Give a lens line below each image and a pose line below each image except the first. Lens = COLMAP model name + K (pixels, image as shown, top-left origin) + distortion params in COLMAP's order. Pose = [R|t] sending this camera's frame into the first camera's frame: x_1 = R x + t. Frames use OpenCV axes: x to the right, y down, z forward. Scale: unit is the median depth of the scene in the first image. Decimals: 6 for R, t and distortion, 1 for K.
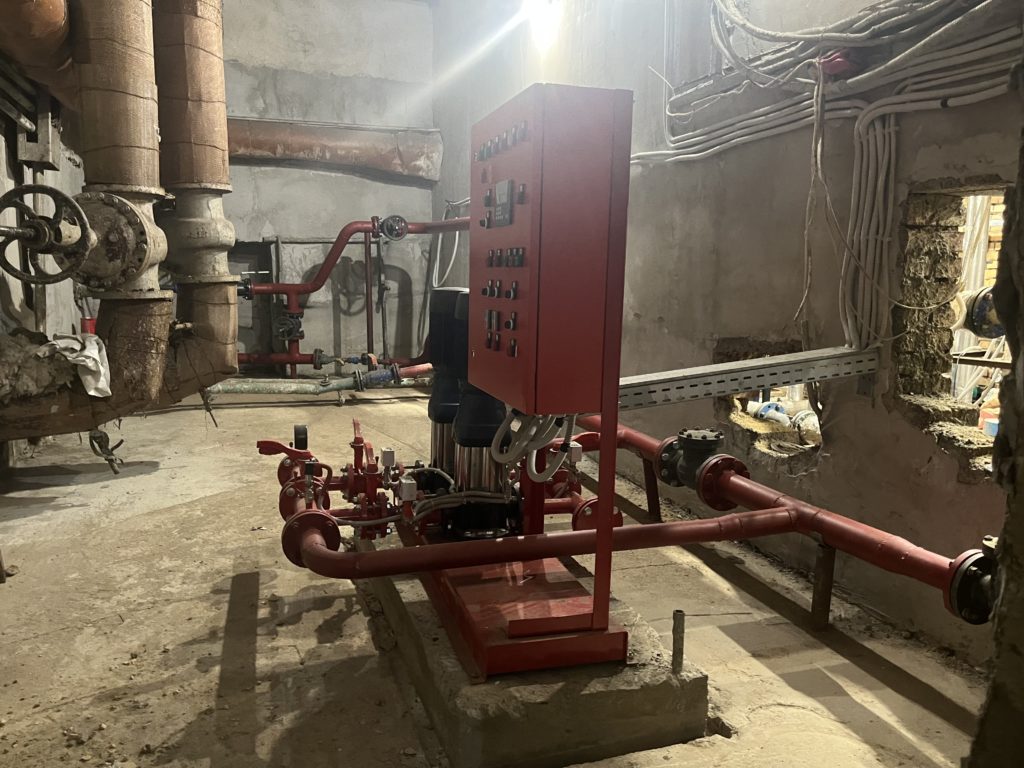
lens RADIAL K [[775.7, 0, 511.2], [0, 775.7, 382.0], [0, 0, 1]] dist [0.054420, -0.001772]
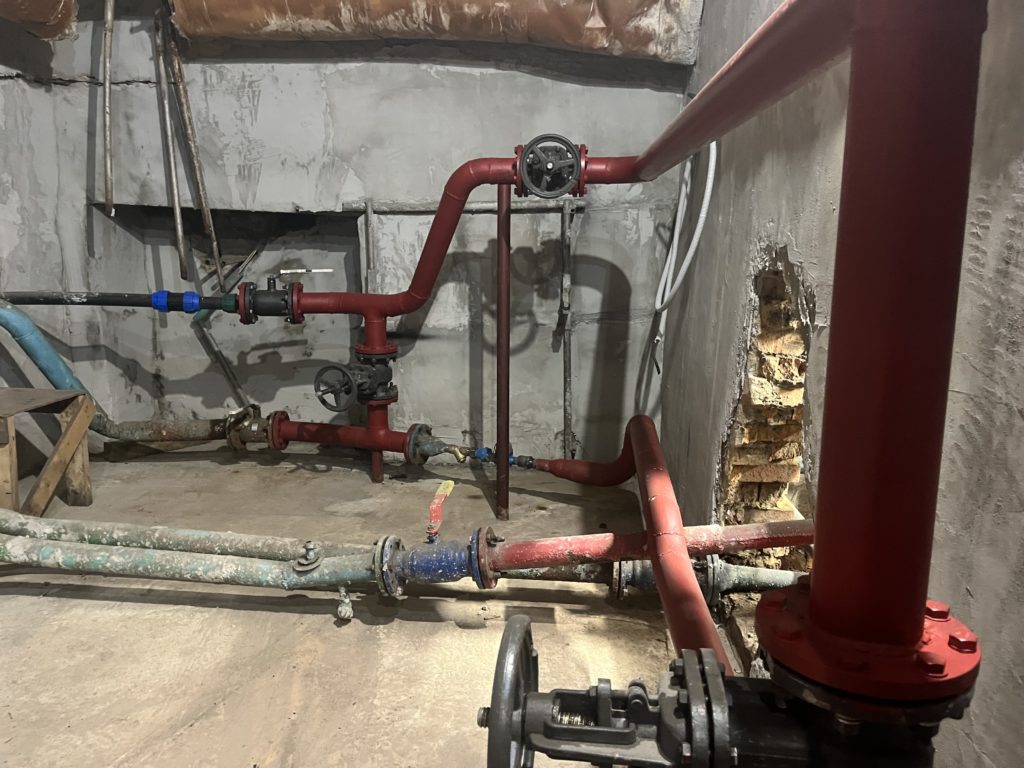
lens RADIAL K [[775.7, 0, 512.0], [0, 775.7, 388.9], [0, 0, 1]] dist [0.054420, -0.001772]
pose [[0.912742, 0.073657, -0.401841, 0.005269], [-0.061045, 0.997159, 0.044119, -0.089746], [0.403950, -0.015738, 0.914646, 0.558596]]
